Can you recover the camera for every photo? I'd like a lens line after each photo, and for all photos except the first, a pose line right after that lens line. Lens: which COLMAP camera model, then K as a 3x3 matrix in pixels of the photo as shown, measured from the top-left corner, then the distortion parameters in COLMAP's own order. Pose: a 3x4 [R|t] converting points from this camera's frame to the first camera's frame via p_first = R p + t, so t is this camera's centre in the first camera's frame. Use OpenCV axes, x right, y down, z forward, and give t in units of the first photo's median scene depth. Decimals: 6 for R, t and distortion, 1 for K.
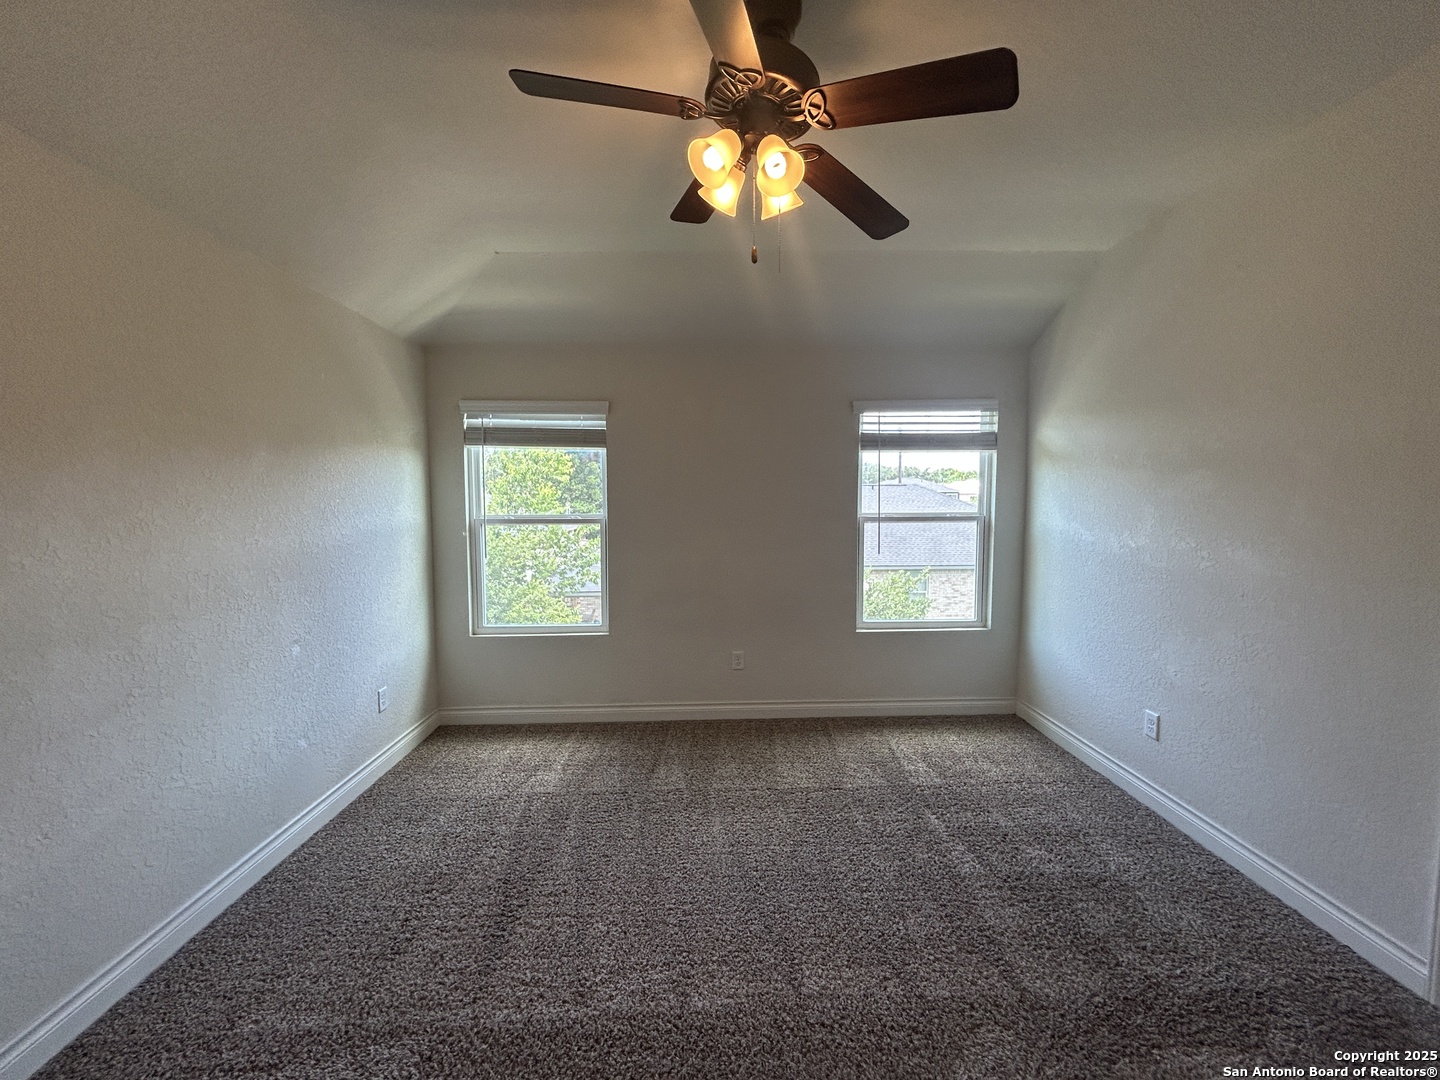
lens RADIAL K [[579.8, 0, 723.6], [0, 579.8, 538.1], [0, 0, 1]] dist [-0.003494, 0.000688]
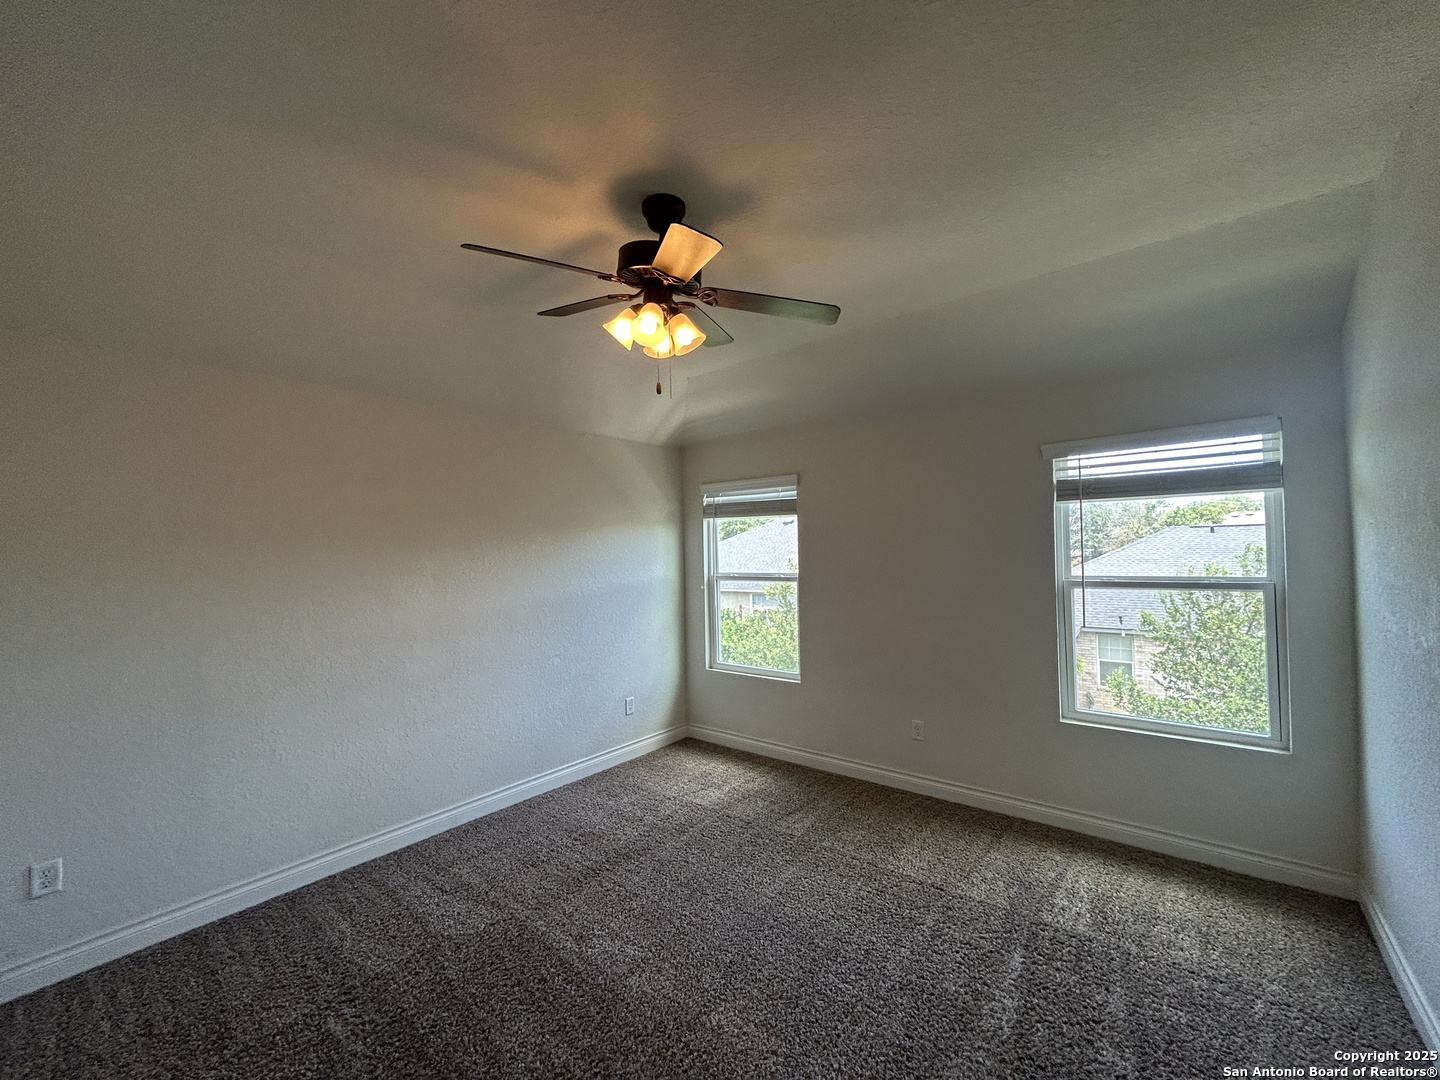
lens RADIAL K [[579.8, 0, 723.6], [0, 579.8, 538.1], [0, 0, 1]] dist [-0.003494, 0.000688]
pose [[0.757019, -0.025380, -0.652900, 0.425244], [-0.027463, 0.997126, -0.070604, -0.026726], [0.652816, 0.071380, 0.754146, 0.057827]]
